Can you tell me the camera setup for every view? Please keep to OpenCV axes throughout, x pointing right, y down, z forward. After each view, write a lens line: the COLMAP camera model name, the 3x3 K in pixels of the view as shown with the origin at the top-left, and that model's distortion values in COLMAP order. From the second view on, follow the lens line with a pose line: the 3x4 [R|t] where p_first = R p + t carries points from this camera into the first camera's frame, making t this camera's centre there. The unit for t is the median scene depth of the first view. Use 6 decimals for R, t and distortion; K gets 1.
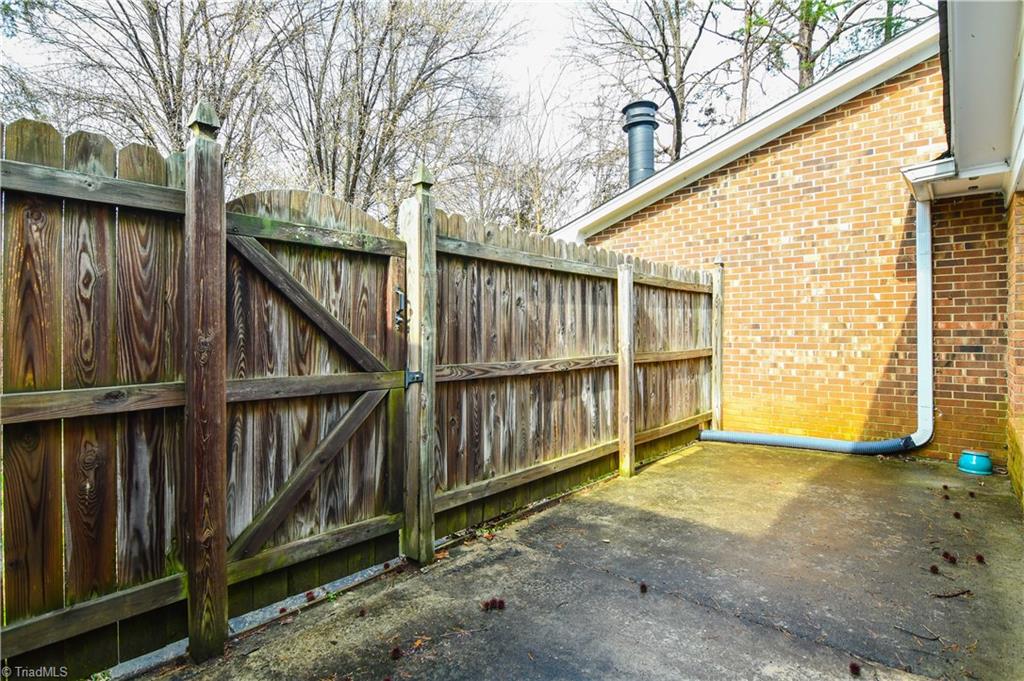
lens RADIAL K [[500.7, 0, 512.6], [0, 500.7, 335.2], [0, 0, 1]] dist [-0.004343, 0.006572]
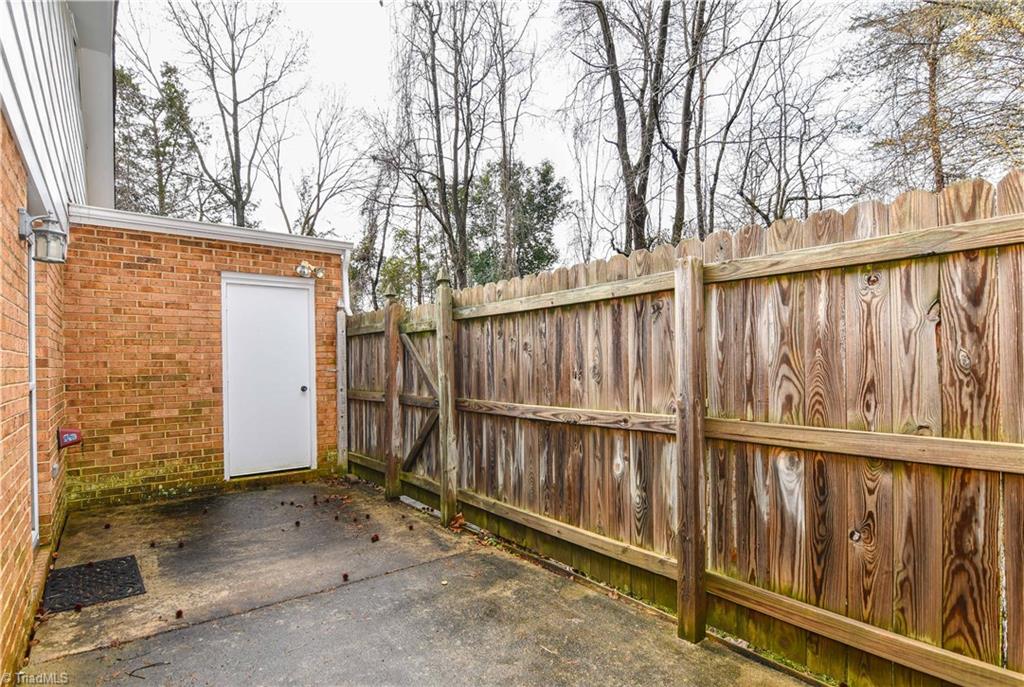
lens RADIAL K [[500.7, 0, 527.0], [0, 500.7, 367.9], [0, 0, 1]] dist [-0.004343, 0.006572]
pose [[-0.139106, 0.004043, -0.990269, 1.055866], [0.002301, 0.999990, 0.003760, -0.027381], [0.990275, -0.001755, -0.139114, 1.177459]]
